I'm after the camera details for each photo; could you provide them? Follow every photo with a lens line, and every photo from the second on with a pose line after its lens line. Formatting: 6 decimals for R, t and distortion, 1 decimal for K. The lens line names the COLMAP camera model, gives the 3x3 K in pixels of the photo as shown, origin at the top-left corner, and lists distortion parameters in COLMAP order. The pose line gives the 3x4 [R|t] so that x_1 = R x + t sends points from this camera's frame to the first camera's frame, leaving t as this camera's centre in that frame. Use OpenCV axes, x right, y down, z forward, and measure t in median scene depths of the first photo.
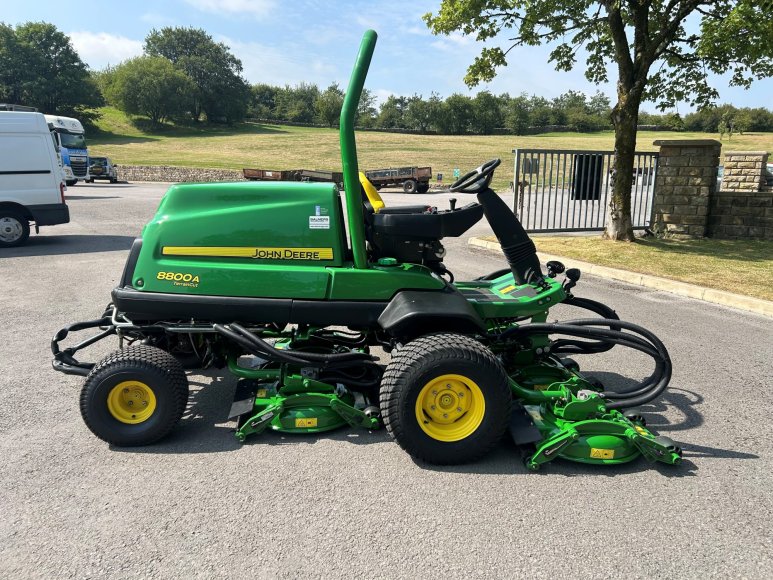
lens RADIAL K [[592.4, 0, 386.5], [0, 592.4, 290.0], [0, 0, 1]] dist [0.060783, -0.054951]
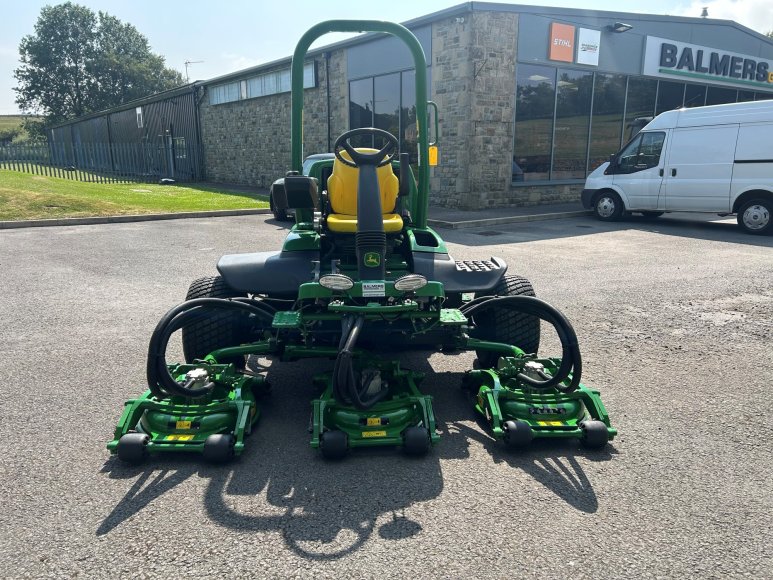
lens RADIAL K [[583.9, 0, 386.5], [0, 583.9, 290.0], [0, 0, 1]] dist [0.052495, -0.055102]
pose [[-0.018152, 0.212278, -0.977041, 0.084942], [-0.202227, 0.956225, 0.211513, -0.015087], [0.979170, 0.201424, 0.025571, 0.086236]]
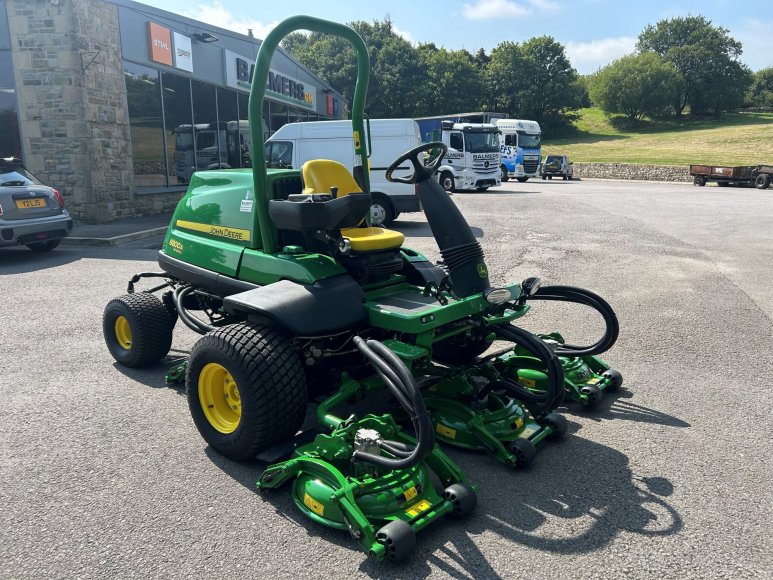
lens RADIAL K [[586.3, 0, 385.4], [0, 586.3, 293.1], [0, 0, 1]] dist [0.044901, -0.044314]
pose [[0.702743, 0.147797, -0.695923, 0.060098], [-0.140544, 0.987747, 0.067852, -0.004814], [0.697424, 0.050125, 0.714904, 0.031107]]
